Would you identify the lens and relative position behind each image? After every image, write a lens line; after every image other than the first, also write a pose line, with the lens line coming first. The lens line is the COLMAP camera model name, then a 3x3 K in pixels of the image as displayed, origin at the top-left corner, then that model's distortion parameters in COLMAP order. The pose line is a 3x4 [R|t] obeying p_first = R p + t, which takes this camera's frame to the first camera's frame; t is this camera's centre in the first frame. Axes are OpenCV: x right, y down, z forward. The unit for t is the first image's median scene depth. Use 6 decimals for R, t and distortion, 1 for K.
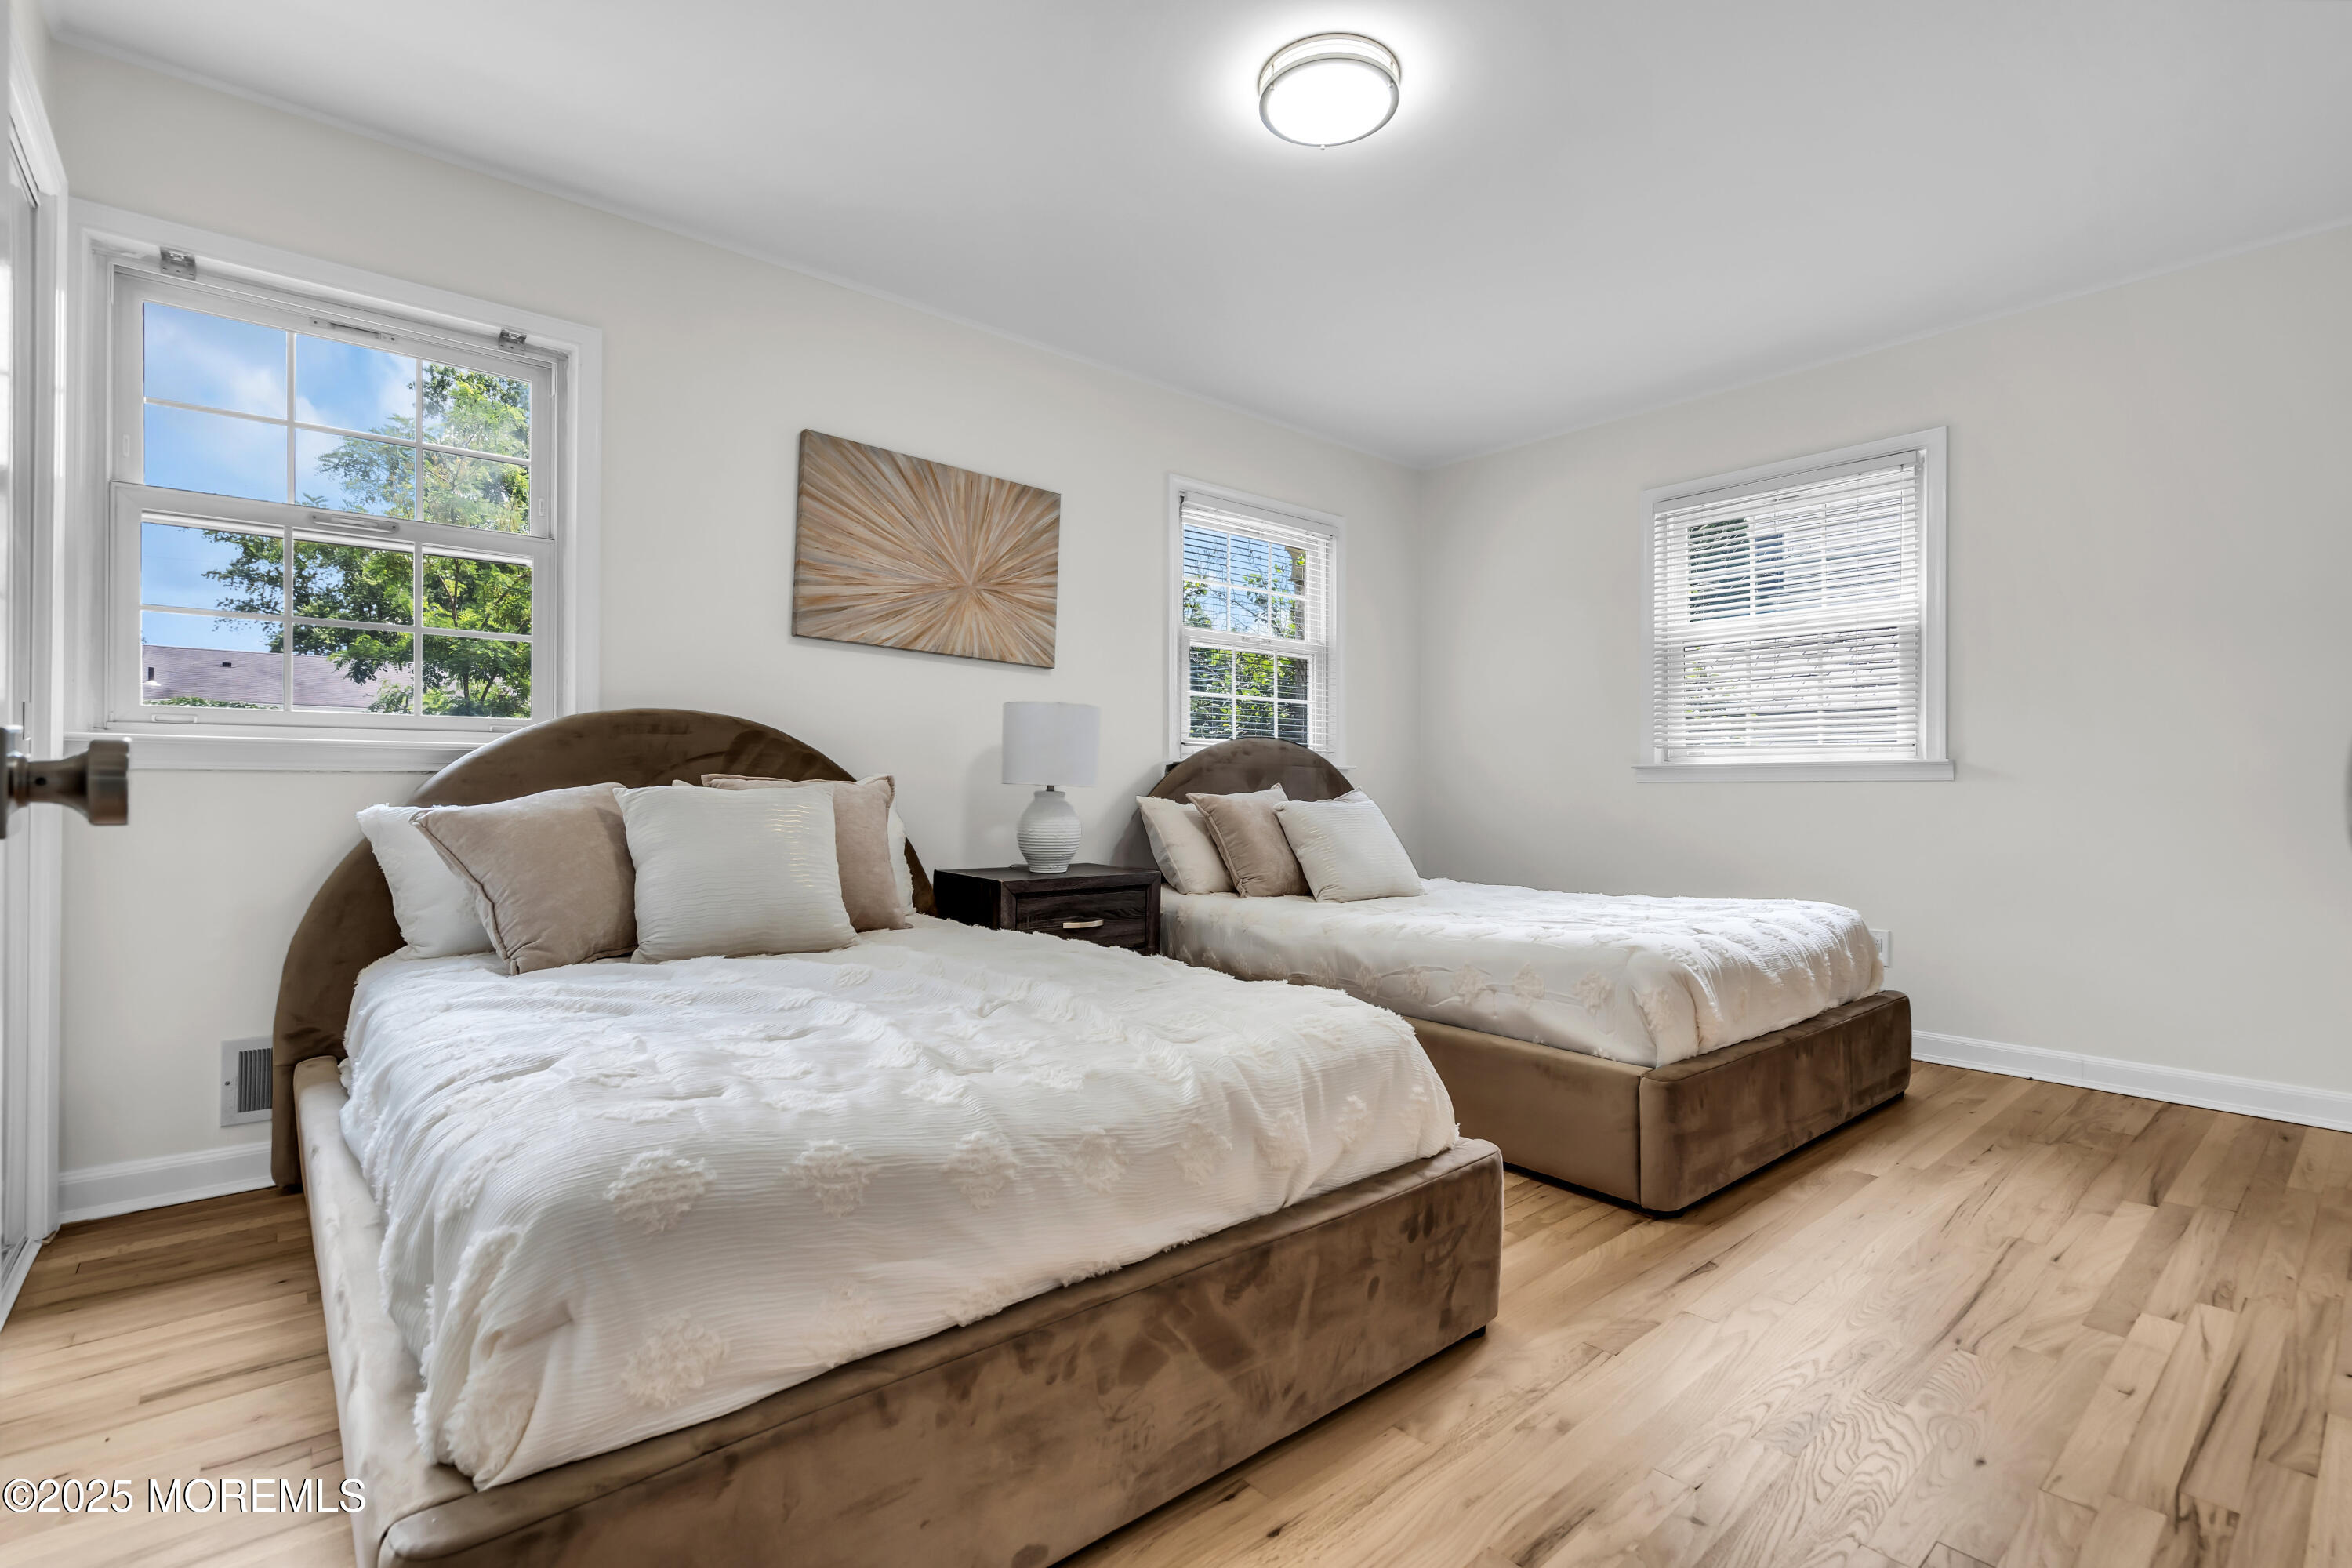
lens RADIAL K [[1072.5, 0, 1180.6], [0, 1072.5, 782.3], [0, 0, 1]] dist [-0.002363, -0.001533]
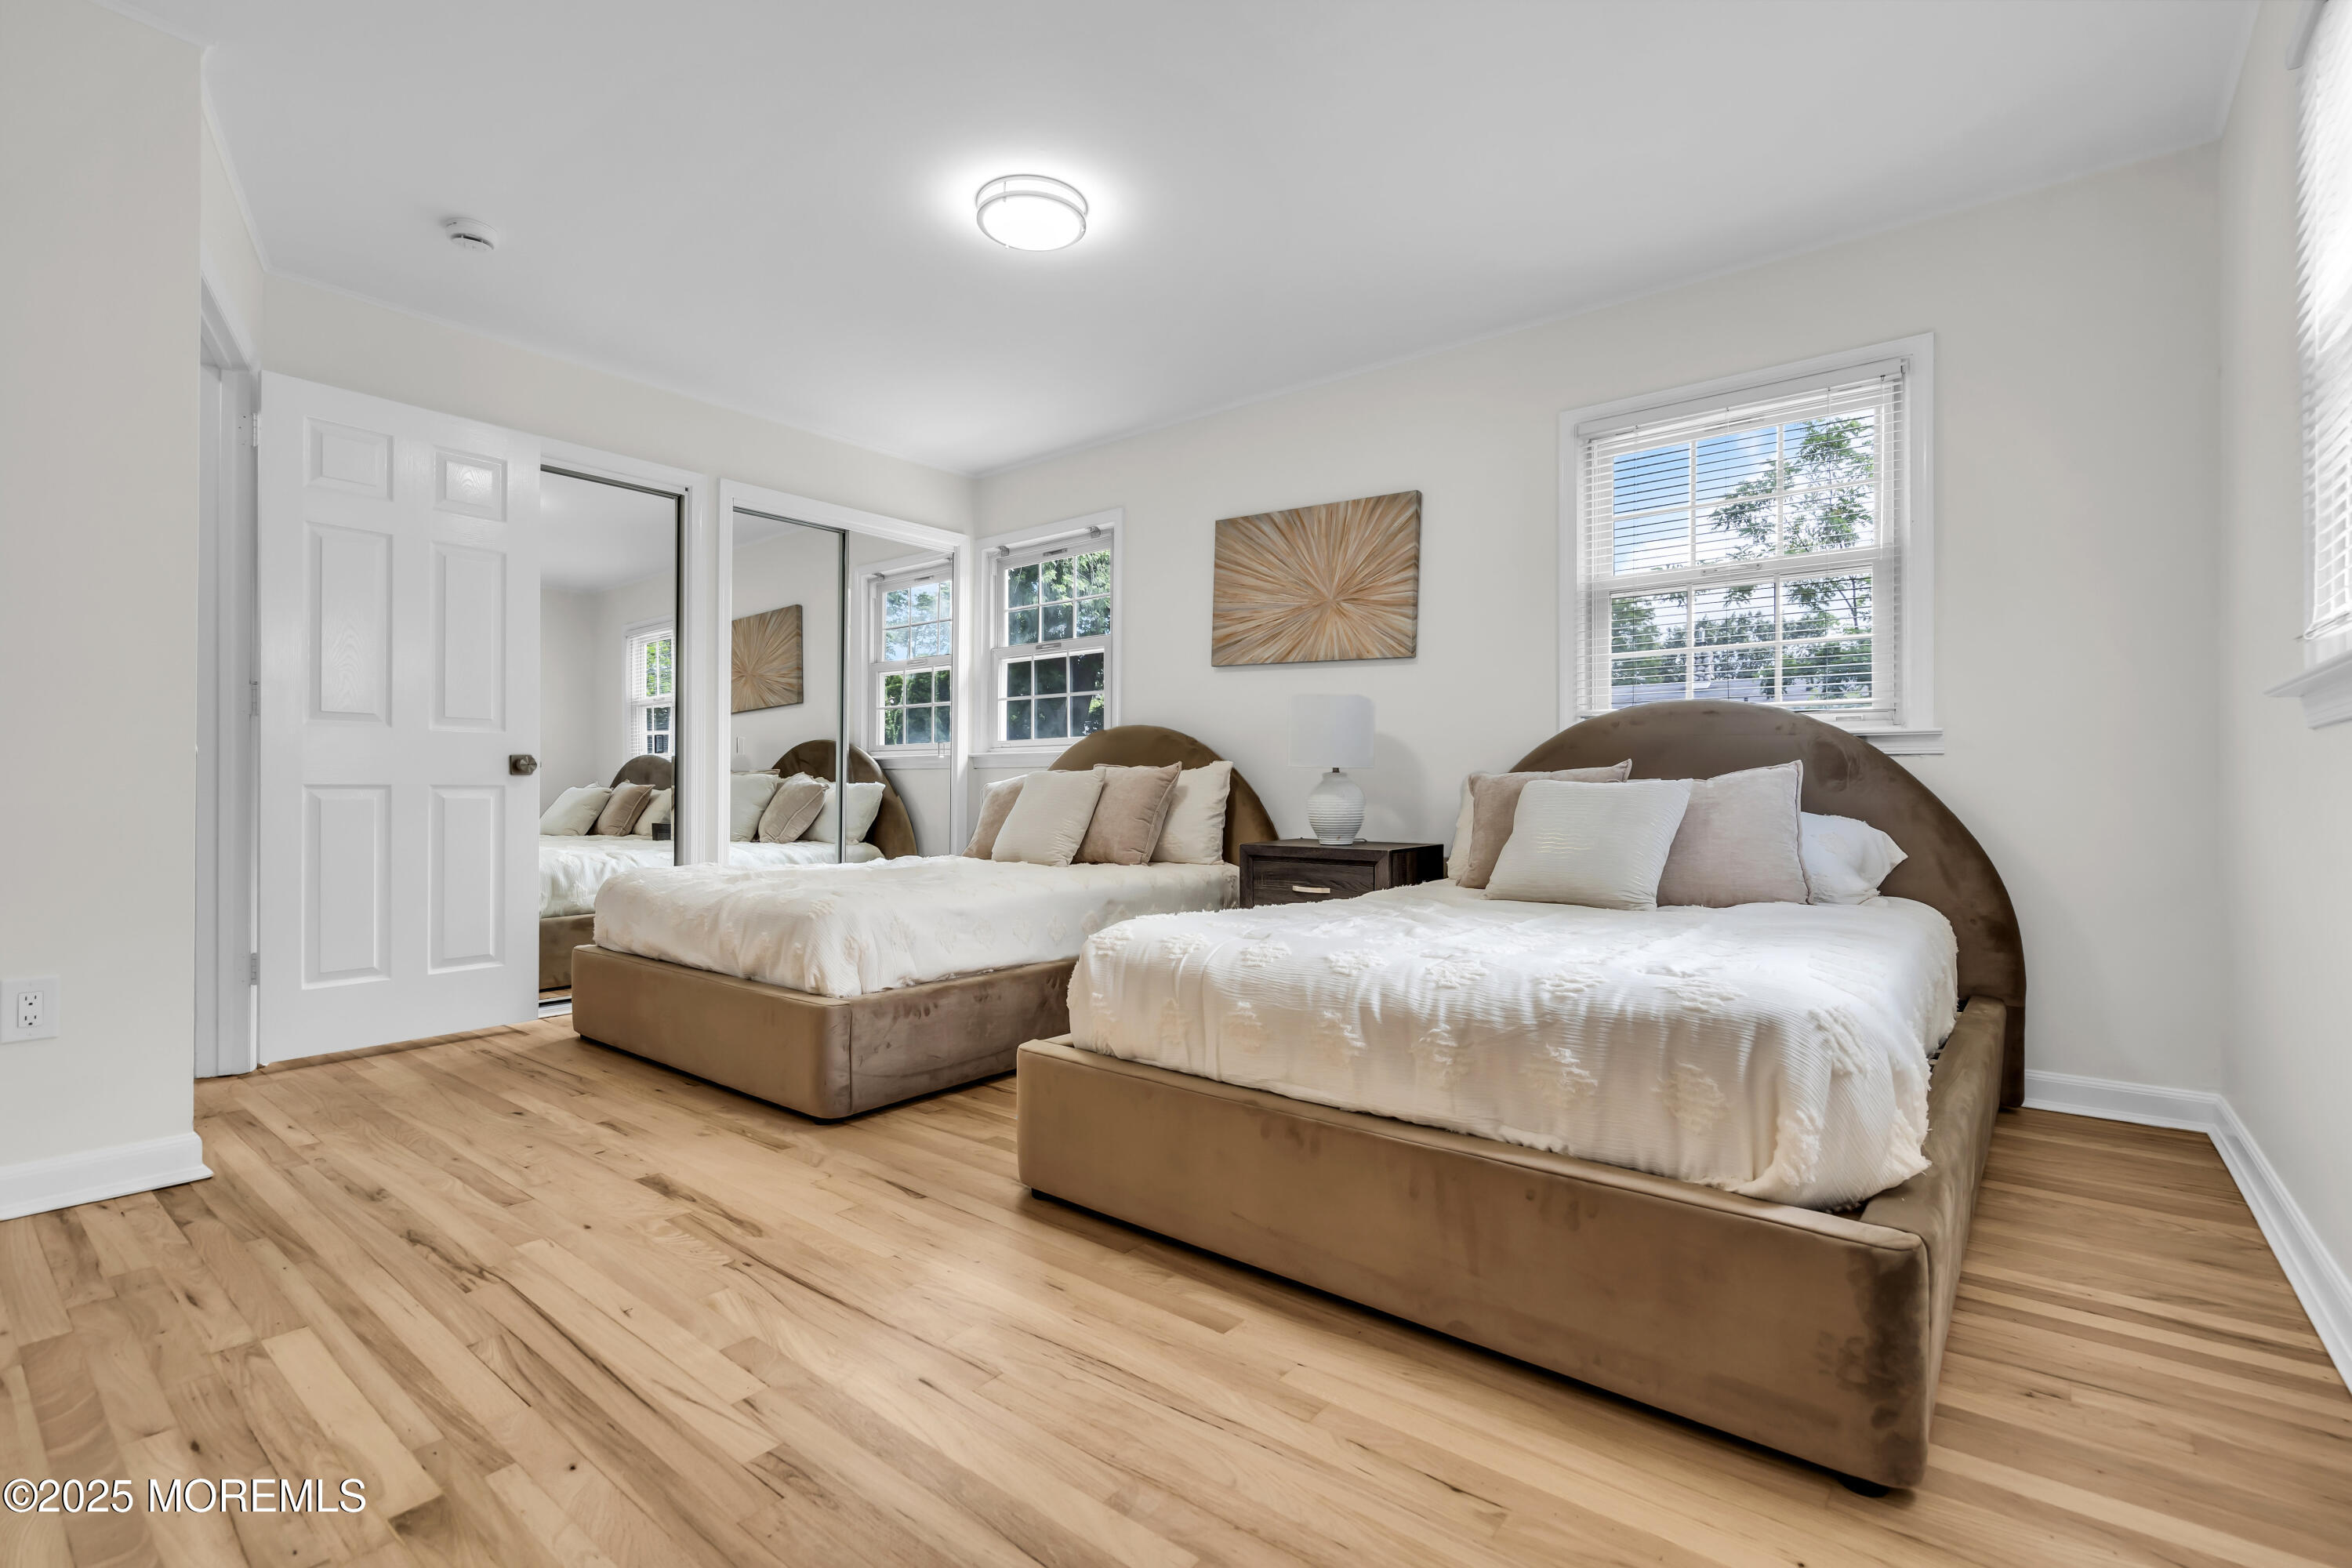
lens RADIAL K [[1072.5, 0, 1180.6], [0, 1072.5, 782.3], [0, 0, 1]] dist [-0.002363, -0.001533]
pose [[0.187115, -0.005609, -0.982322, 0.989029], [0.004139, 0.999979, -0.004921, 0.024305], [0.982329, -0.003145, 0.187134, 0.650644]]
